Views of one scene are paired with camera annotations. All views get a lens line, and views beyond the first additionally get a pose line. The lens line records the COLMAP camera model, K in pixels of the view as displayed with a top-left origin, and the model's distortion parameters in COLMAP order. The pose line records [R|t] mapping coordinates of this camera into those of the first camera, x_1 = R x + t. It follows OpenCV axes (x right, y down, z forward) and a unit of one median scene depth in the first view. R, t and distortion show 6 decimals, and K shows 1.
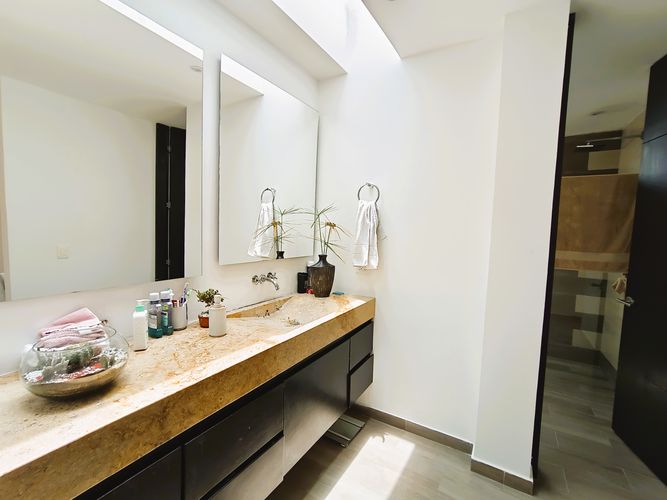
lens RADIAL K [[304.8, 0, 332.3], [0, 304.8, 249.8], [0, 0, 1]] dist [0.001640, 0.000288]
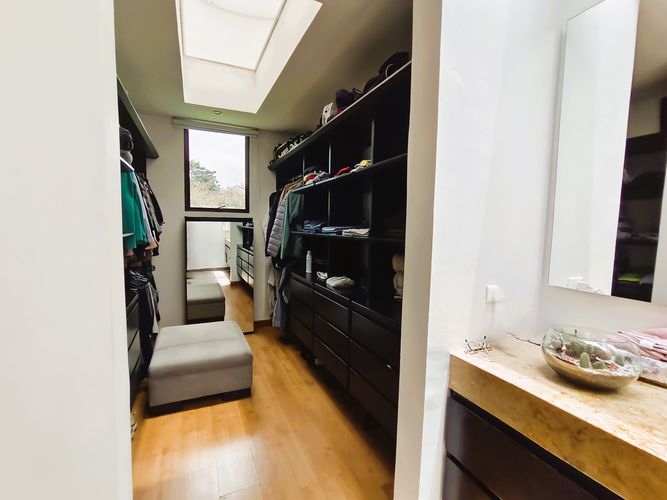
lens RADIAL K [[304.8, 0, 332.7], [0, 304.8, 249.6], [0, 0, 1]] dist [0.001640, 0.000288]
pose [[-0.565921, 0.028257, -0.823975, 0.578847], [-0.092533, 0.990921, 0.097535, -0.026417], [0.819251, 0.131442, -0.558168, 0.830187]]
